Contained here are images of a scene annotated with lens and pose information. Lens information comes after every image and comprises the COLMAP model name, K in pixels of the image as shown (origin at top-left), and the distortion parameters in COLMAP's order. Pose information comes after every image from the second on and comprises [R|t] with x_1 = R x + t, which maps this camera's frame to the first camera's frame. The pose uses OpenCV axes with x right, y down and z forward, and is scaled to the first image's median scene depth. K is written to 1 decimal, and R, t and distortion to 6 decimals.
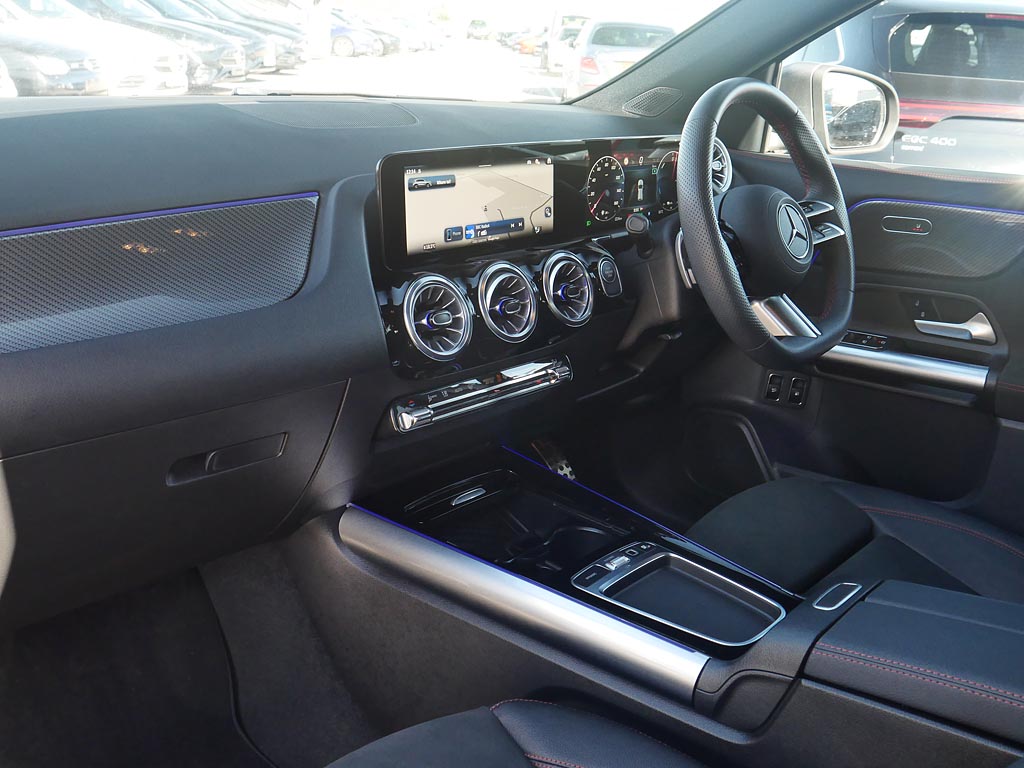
lens RADIAL K [[1006.3, 0, 509.7], [0, 1006.3, 386.0], [0, 0, 1]] dist [0.001739, 0.000000]
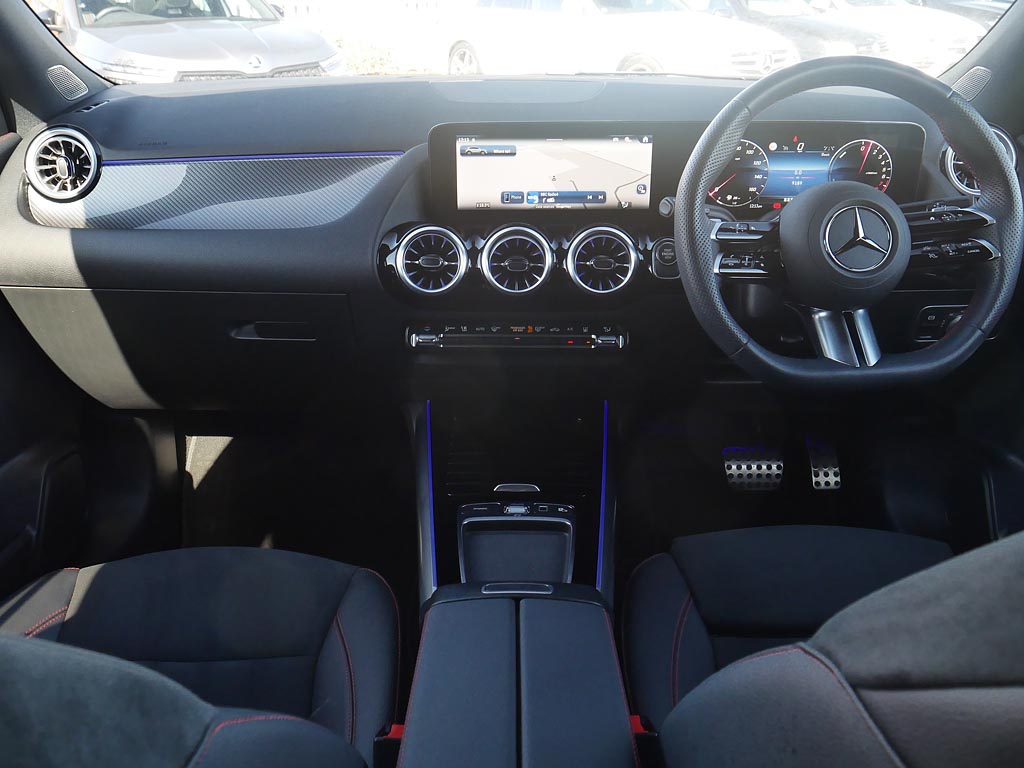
lens RADIAL K [[860.3, 0, 515.2], [0, 860.3, 389.6], [0, 0, 1]] dist [-0.019955, 0.011533]
pose [[0.663914, 0.258825, -0.701589, 0.673898], [-0.208045, 0.965083, 0.159159, -0.092972], [0.718286, 0.040294, 0.694580, 0.316646]]
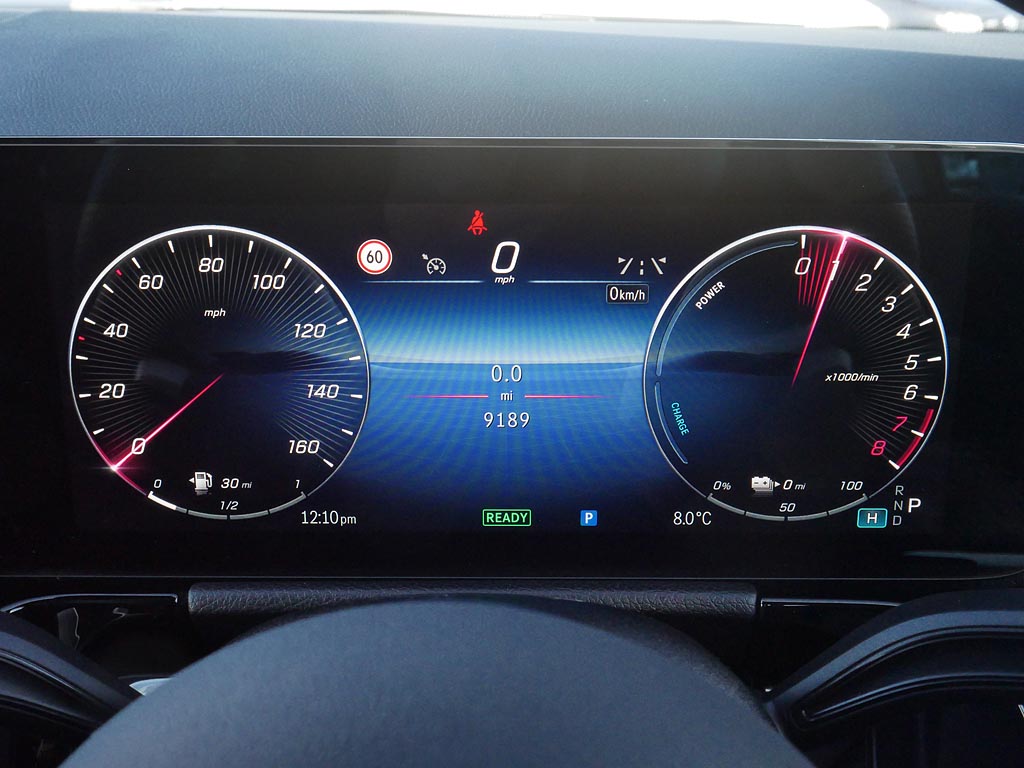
lens RADIAL K [[1167.5, 0, 512.7], [0, 1167.5, 384.4], [0, 0, 1]] dist [0.003450, 0.000000]
pose [[0.648985, 0.200538, -0.733896, 0.358914], [-0.211832, 0.974120, 0.078857, -0.258284], [0.730716, 0.104286, 0.674669, 1.004523]]
